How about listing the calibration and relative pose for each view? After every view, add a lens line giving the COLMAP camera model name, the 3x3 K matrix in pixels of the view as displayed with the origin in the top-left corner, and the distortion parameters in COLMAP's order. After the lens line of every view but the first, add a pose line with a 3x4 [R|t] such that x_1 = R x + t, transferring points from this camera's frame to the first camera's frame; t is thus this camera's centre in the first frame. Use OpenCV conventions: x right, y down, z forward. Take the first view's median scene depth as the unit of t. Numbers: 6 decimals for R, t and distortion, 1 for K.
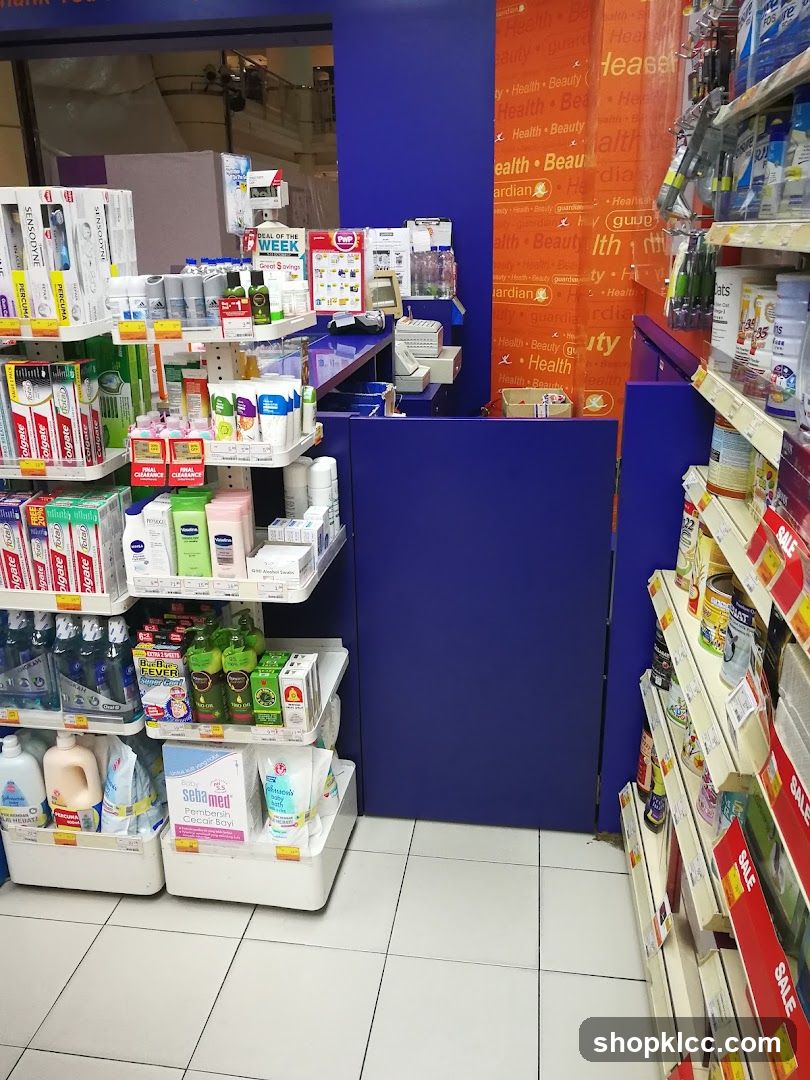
lens RADIAL K [[876.2, 0, 405.0], [0, 876.2, 540.0], [0, 0, 1]] dist [0.004854, -0.003599]
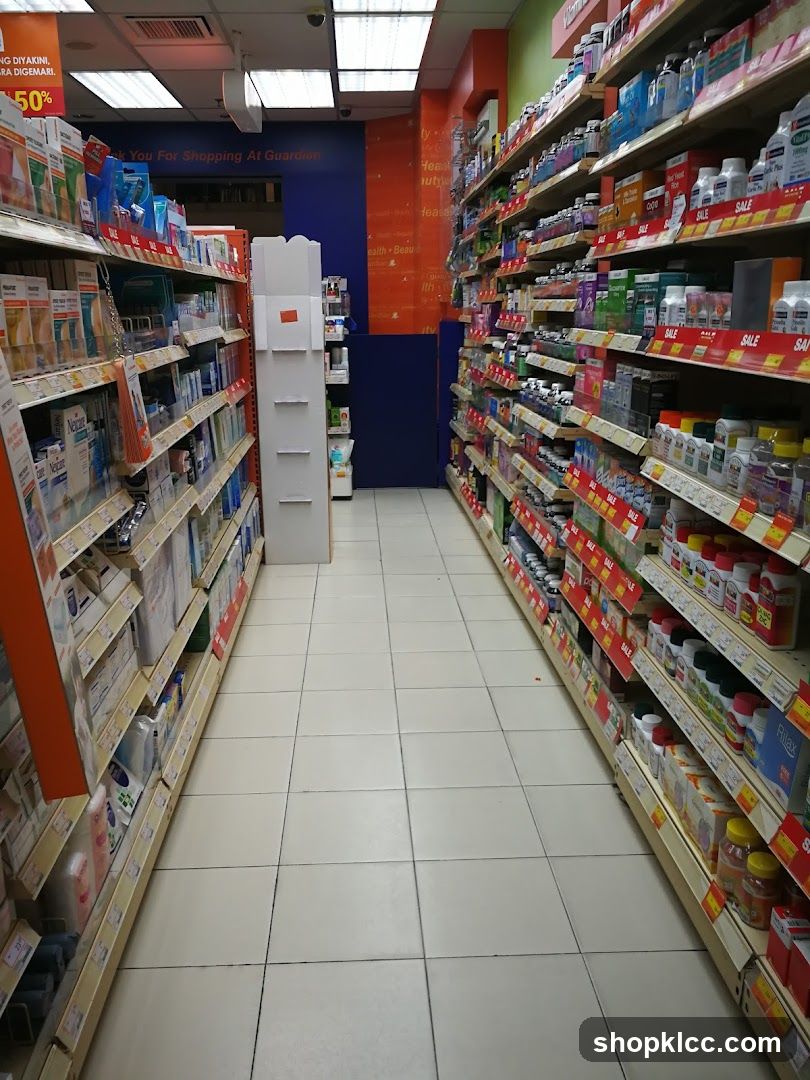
lens RADIAL K [[876.2, 0, 405.0], [0, 876.2, 540.0], [0, 0, 1]] dist [0.004854, -0.003599]
pose [[0.979386, -0.044149, 0.197112, -0.260677], [0.058852, 0.995854, -0.069364, 0.402259], [-0.193232, 0.079535, 0.977924, -0.989744]]
